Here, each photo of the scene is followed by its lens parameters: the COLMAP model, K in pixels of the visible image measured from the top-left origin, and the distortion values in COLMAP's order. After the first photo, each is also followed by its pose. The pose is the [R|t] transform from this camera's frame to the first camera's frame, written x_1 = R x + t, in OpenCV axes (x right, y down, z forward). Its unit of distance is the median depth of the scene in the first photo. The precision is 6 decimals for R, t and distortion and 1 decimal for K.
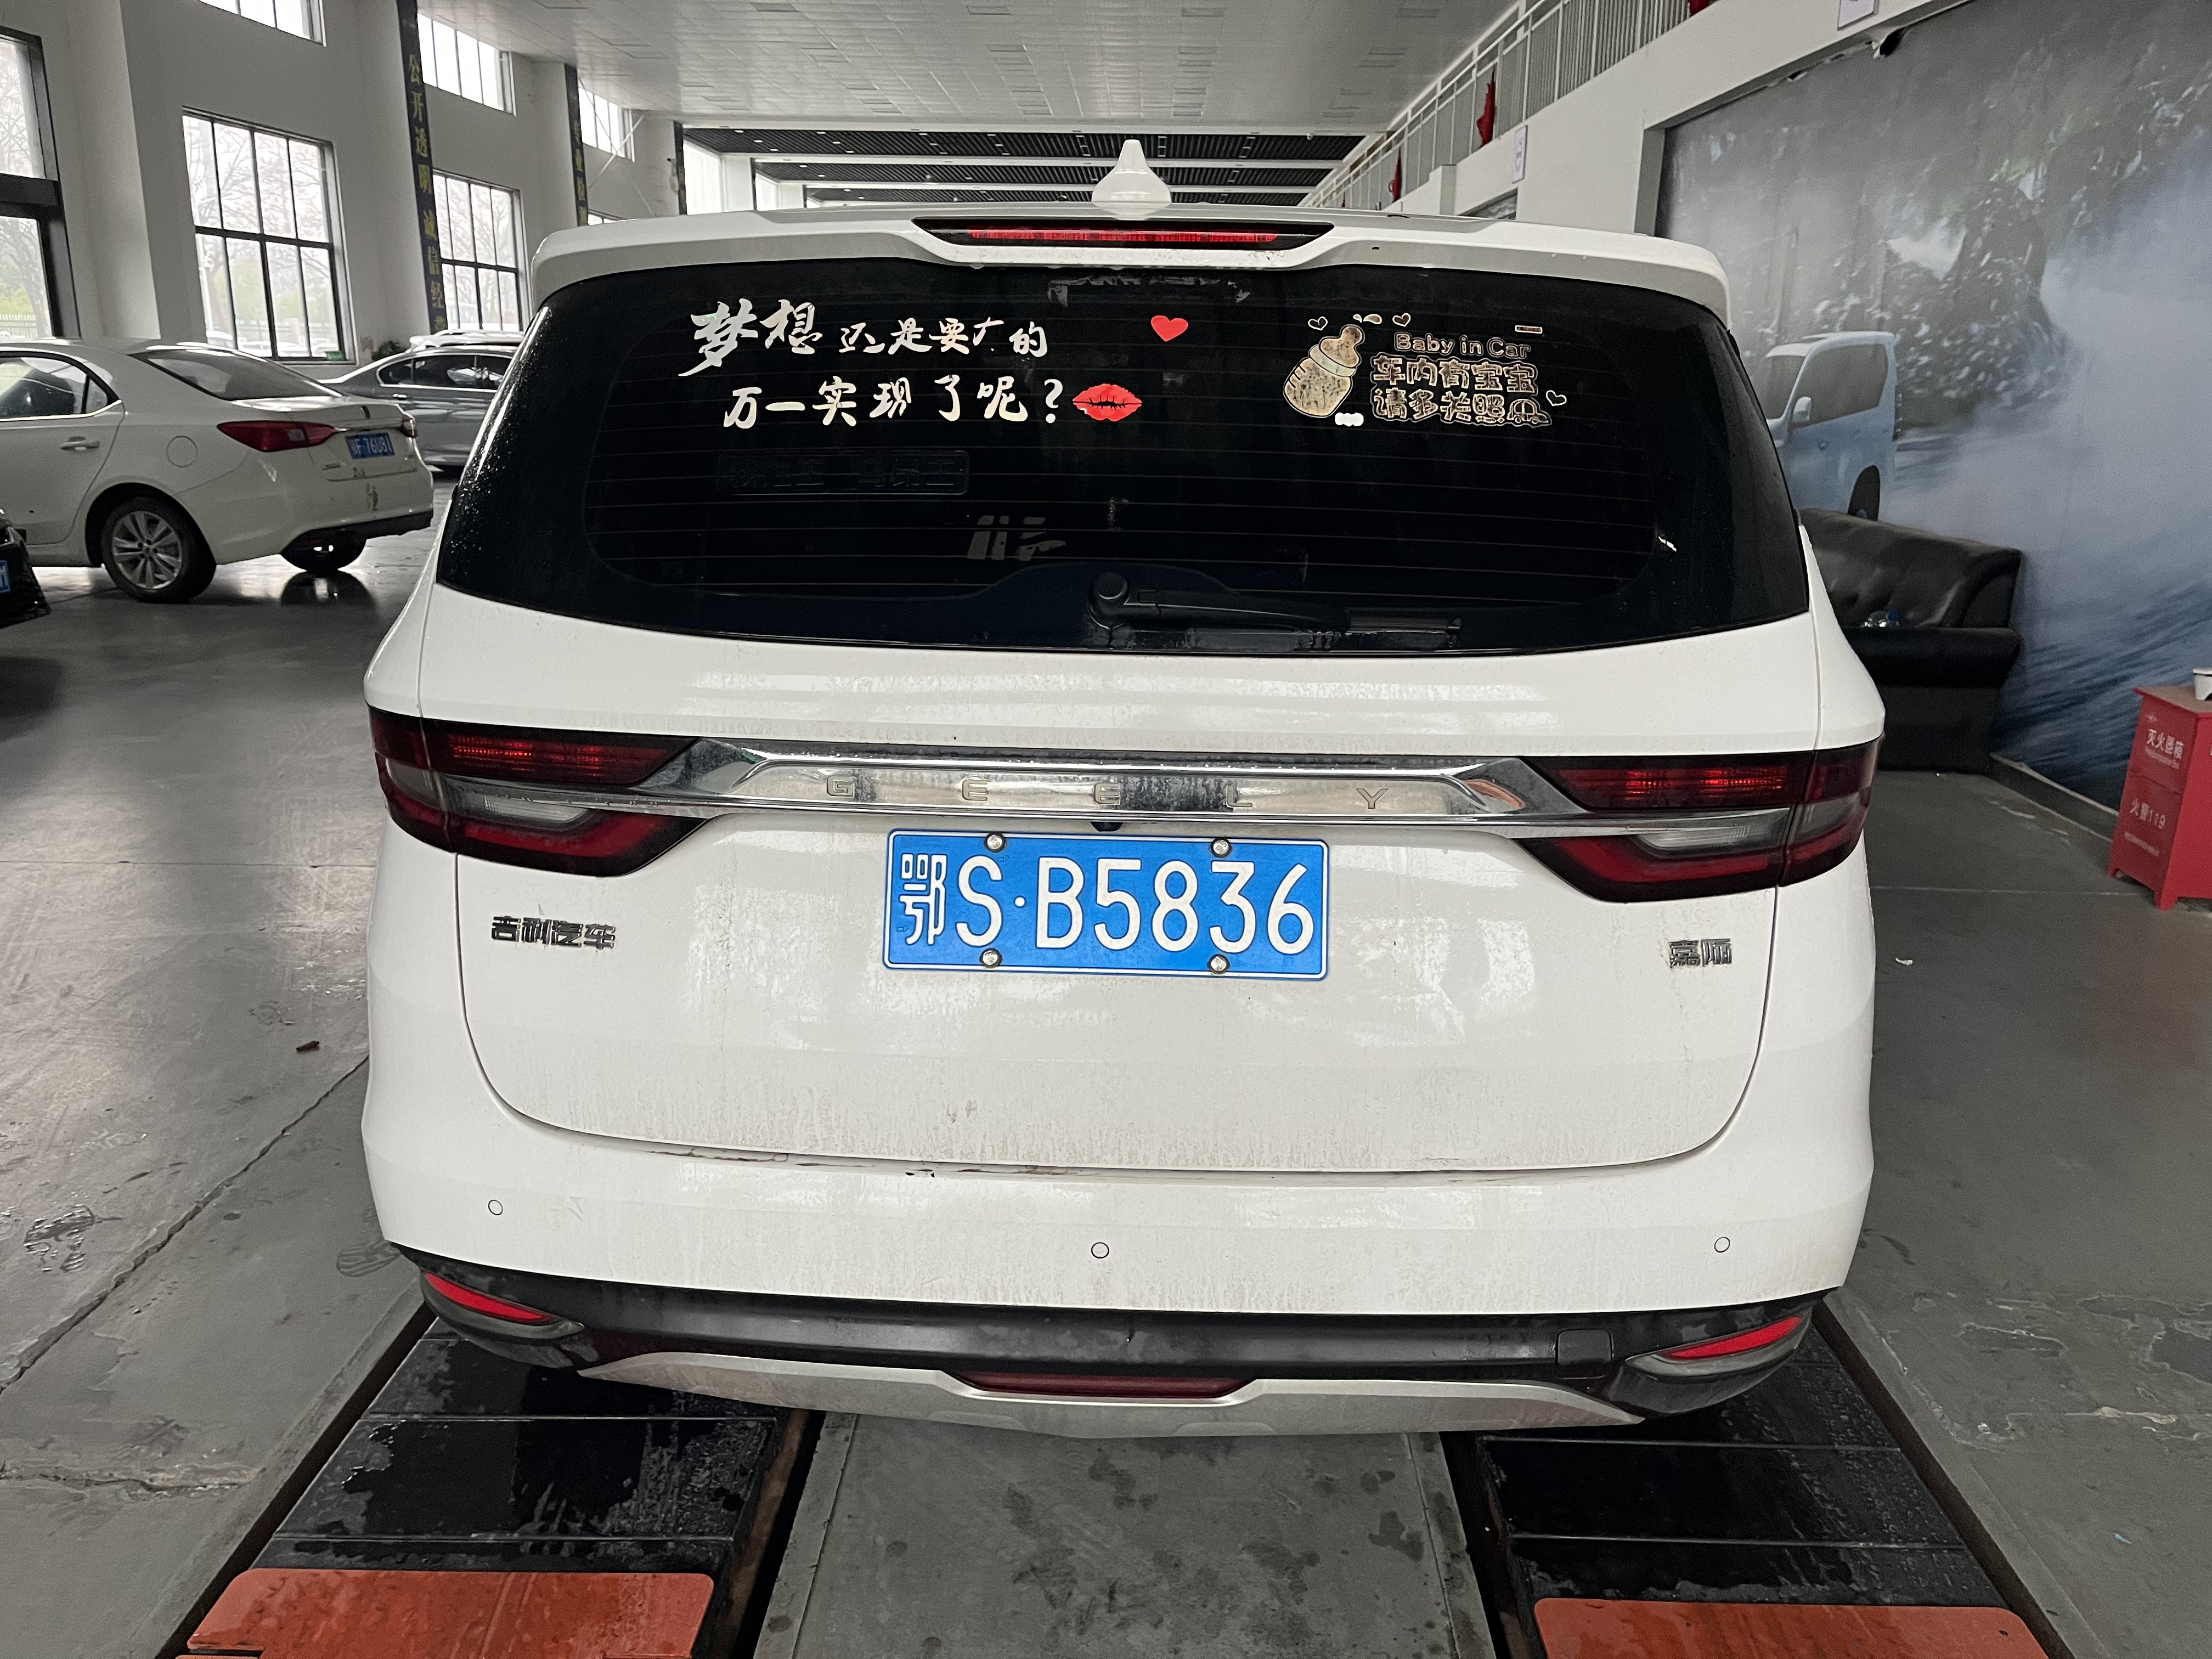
lens RADIAL K [[1674.2, 0, 1114.3], [0, 1674.2, 824.2], [0, 0, 1]] dist [0.067010, -0.091087]
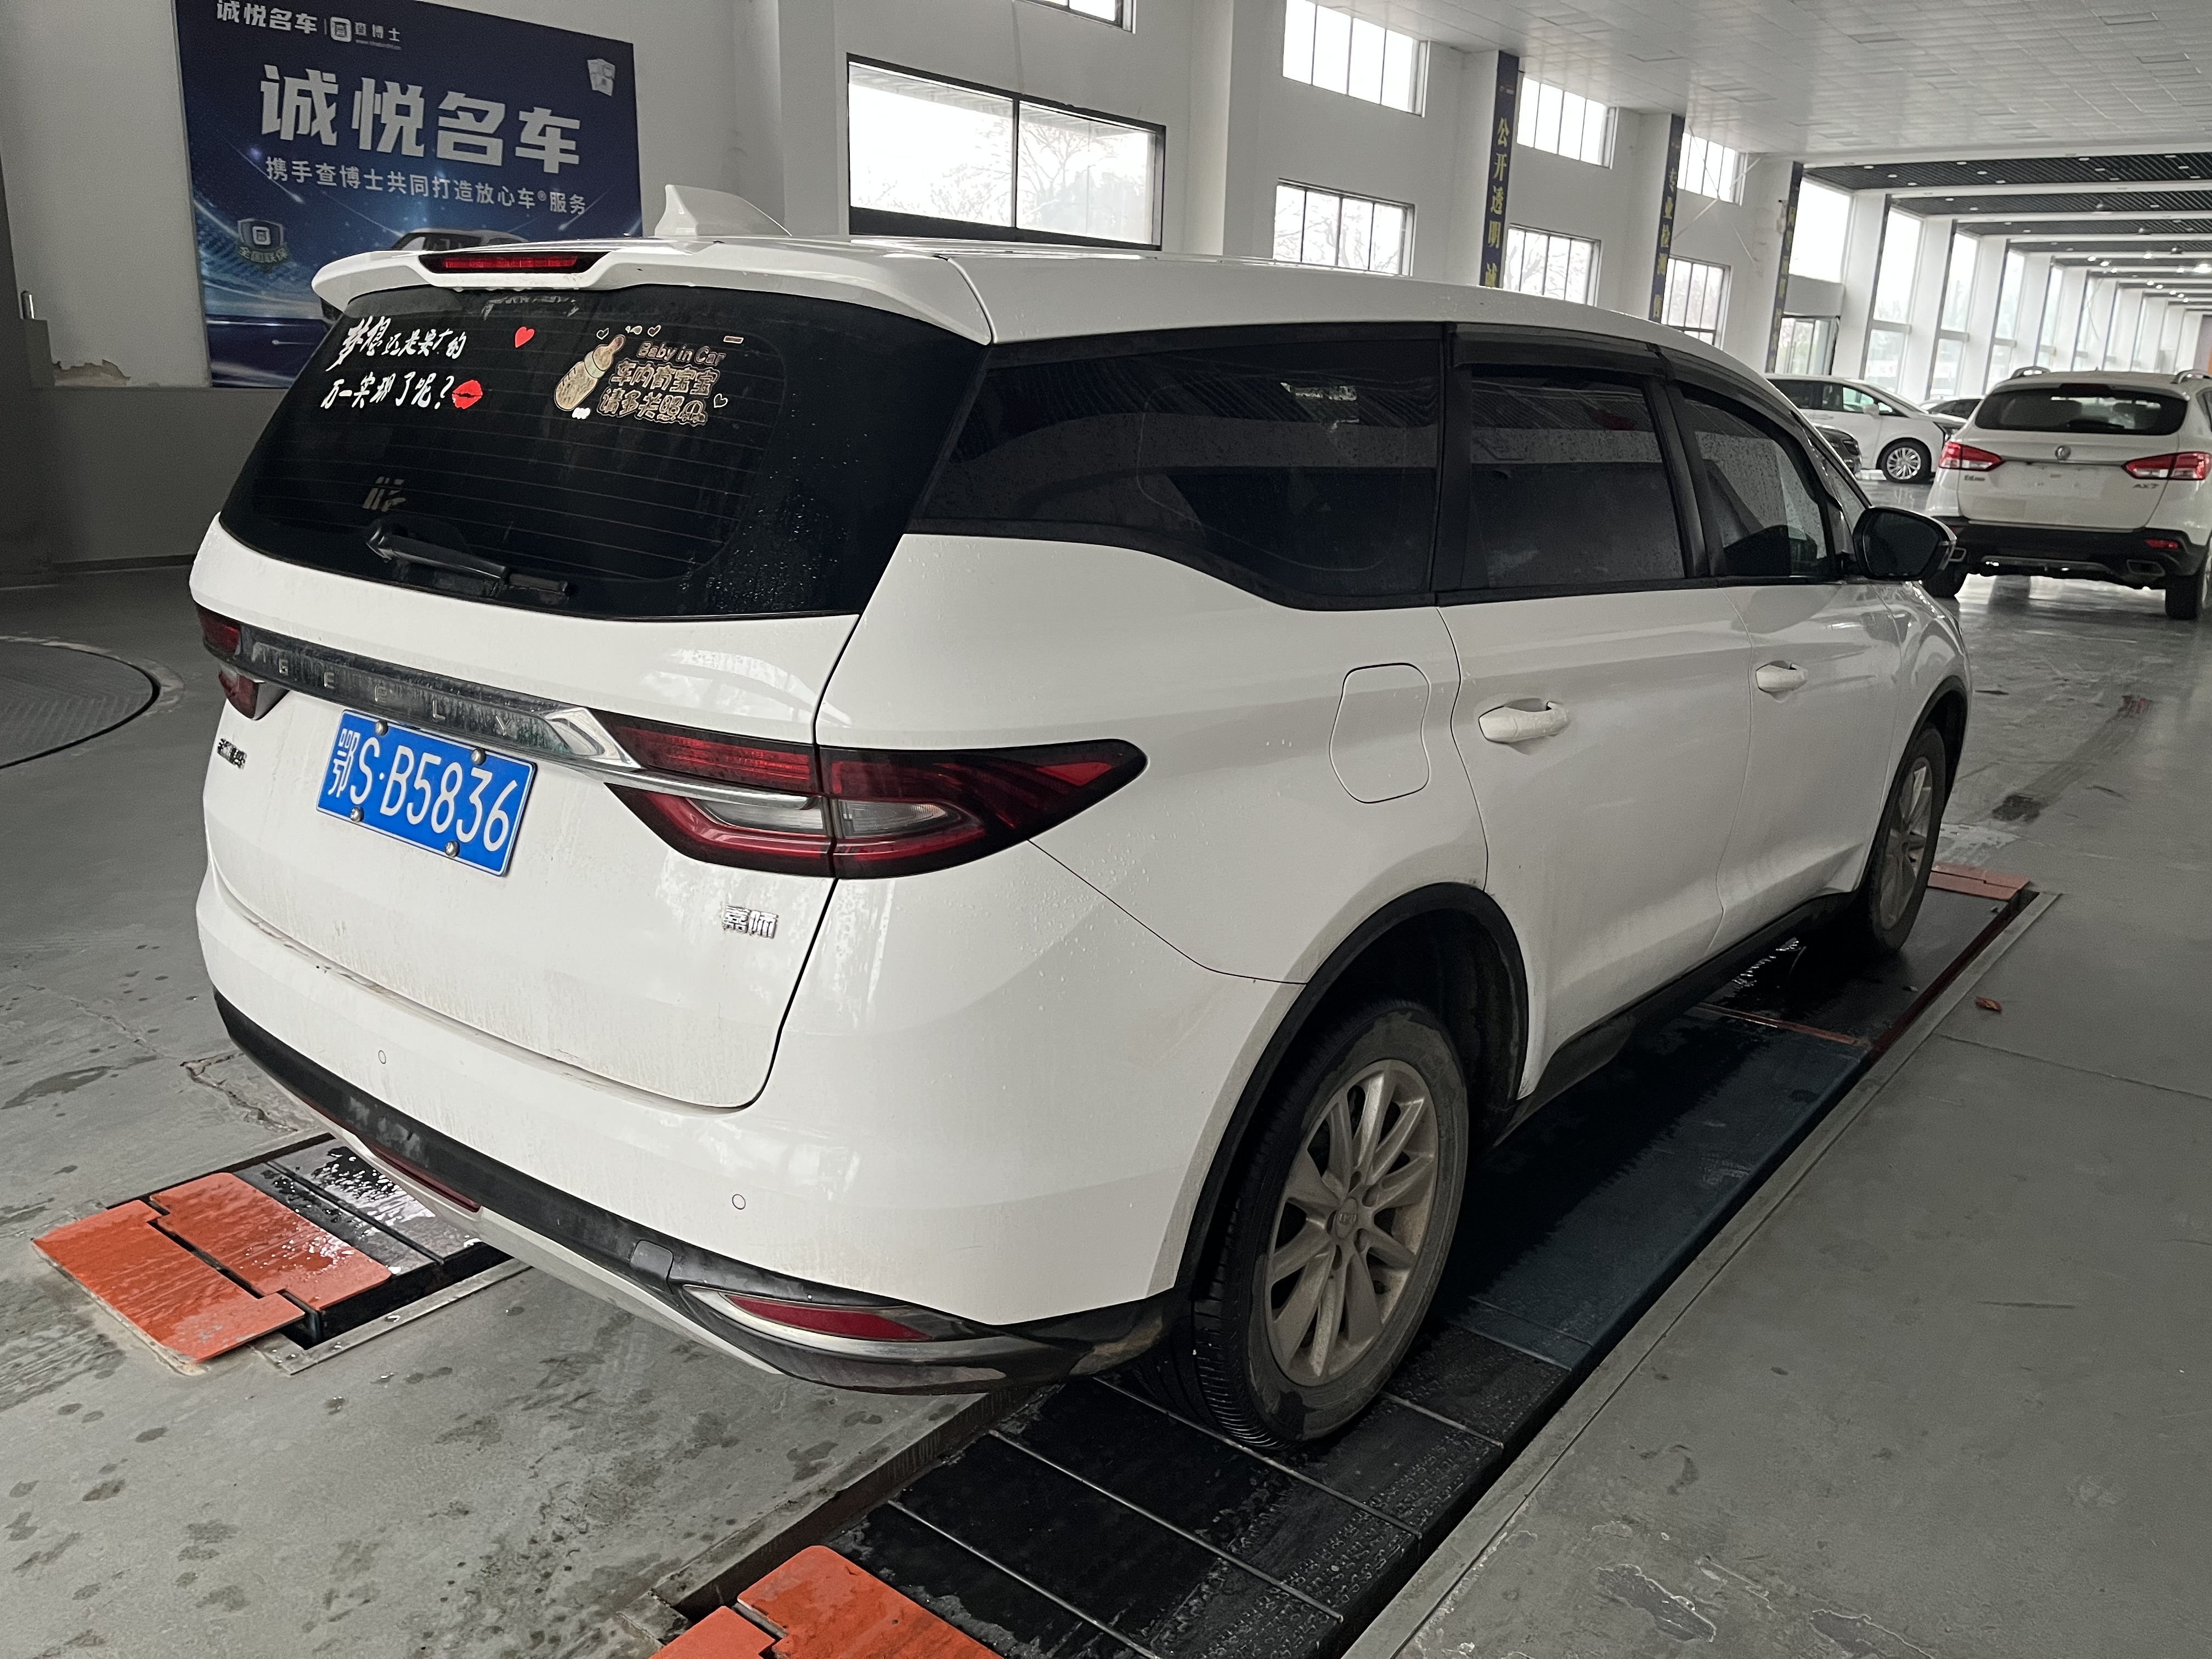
lens RADIAL K [[1674.2, 0, 1113.6], [0, 1674.2, 818.7], [0, 0, 1]] dist [0.067010, -0.091087]
pose [[0.798227, 0.162440, -0.580040, 1.151283], [-0.178727, 0.983458, 0.029461, -0.060496], [0.575231, 0.080152, 0.814055, 0.265247]]
